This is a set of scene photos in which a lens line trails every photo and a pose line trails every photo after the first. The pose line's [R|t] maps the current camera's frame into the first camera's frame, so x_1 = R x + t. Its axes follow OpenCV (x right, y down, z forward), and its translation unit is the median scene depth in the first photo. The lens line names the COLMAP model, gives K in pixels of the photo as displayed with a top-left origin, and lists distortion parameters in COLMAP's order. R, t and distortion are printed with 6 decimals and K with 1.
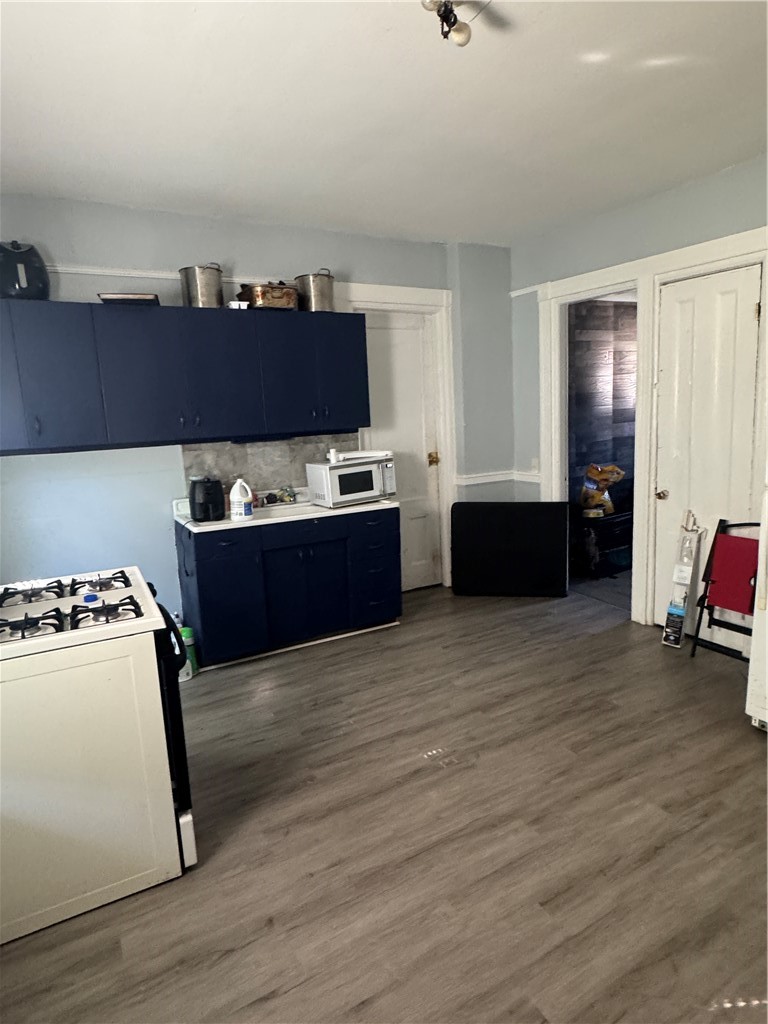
lens RADIAL K [[589.8, 0, 384.0], [0, 589.8, 512.0], [0, 0, 1]] dist [-0.002149, 0.000643]
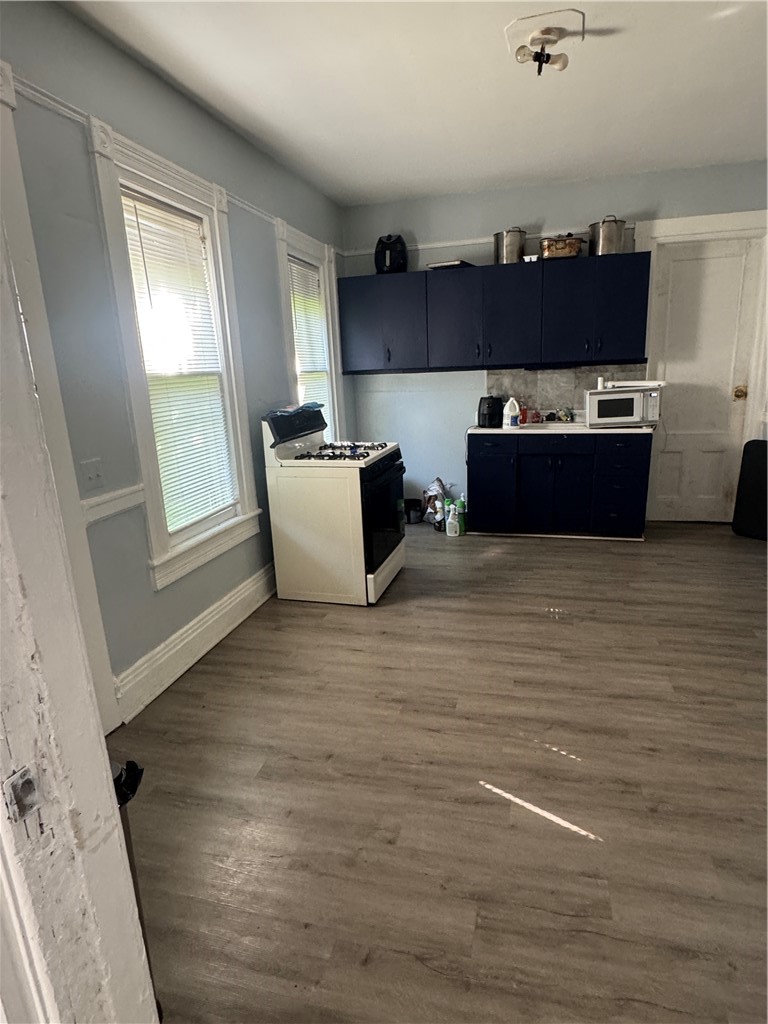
lens RADIAL K [[589.8, 0, 384.0], [0, 589.8, 512.0], [0, 0, 1]] dist [-0.002149, 0.000643]
pose [[0.715738, 0.186011, -0.673142, 0.480870], [-0.108796, 0.981807, 0.155624, 0.020785], [0.689843, -0.038150, 0.722953, -0.153162]]
